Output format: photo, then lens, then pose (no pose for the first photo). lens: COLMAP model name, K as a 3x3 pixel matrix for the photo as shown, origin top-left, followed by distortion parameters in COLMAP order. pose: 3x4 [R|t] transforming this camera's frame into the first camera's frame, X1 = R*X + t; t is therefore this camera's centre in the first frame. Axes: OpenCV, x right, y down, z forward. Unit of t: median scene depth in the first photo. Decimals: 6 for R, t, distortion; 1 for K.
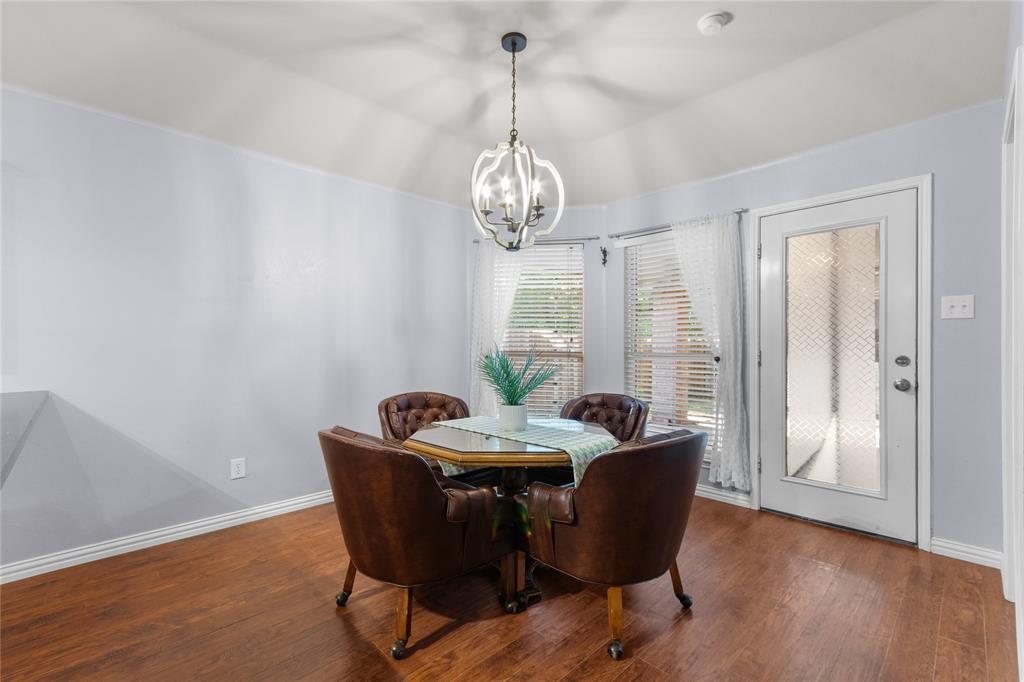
lens RADIAL K [[449.7, 0, 519.9], [0, 449.7, 345.1], [0, 0, 1]] dist [-0.000326, -0.000045]
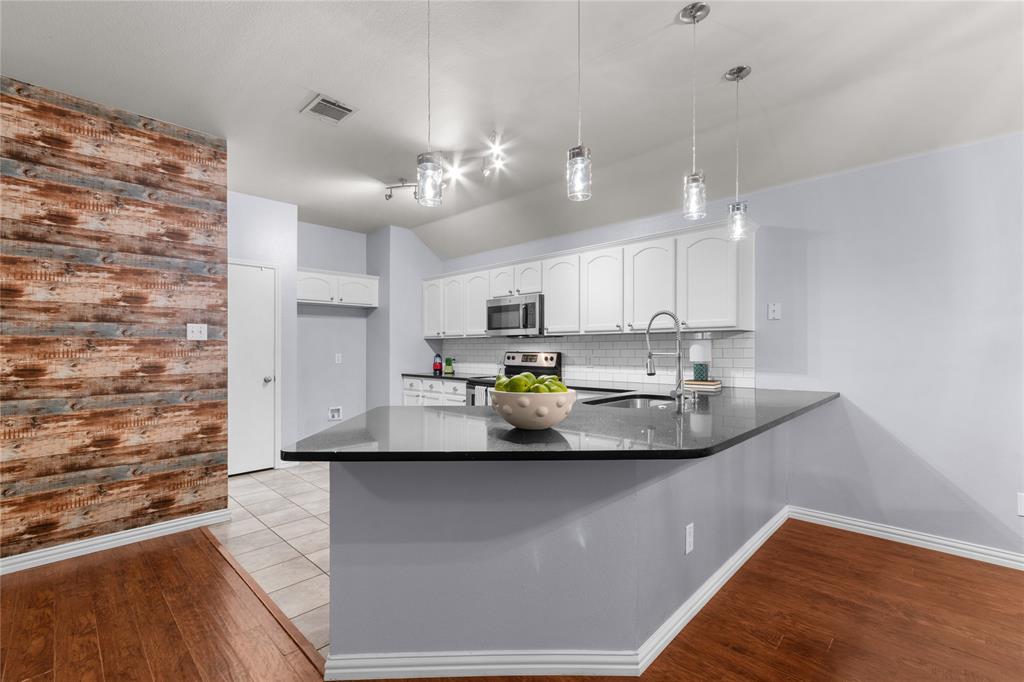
lens RADIAL K [[449.7, 0, 511.7], [0, 449.7, 346.5], [0, 0, 1]] dist [-0.000326, -0.000045]
pose [[0.016505, 0.008032, -0.999832, 0.257409], [0.007138, 0.999941, 0.008150, -0.055913], [0.999838, -0.007272, 0.016446, -0.007717]]
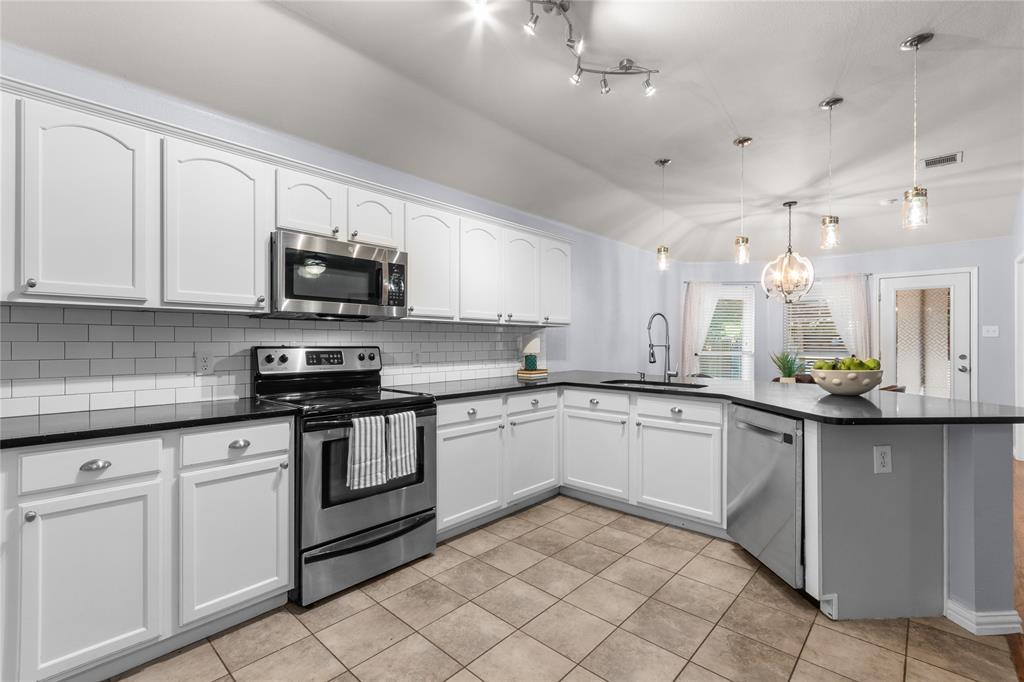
lens RADIAL K [[449.7, 0, 505.6], [0, 449.7, 341.5], [0, 0, 1]] dist [-0.000326, -0.000045]
pose [[0.999194, 0.005014, 0.039839, -1.635876], [-0.004762, 0.999968, -0.006402, -0.015703], [-0.039870, 0.006207, 0.999186, -1.198128]]
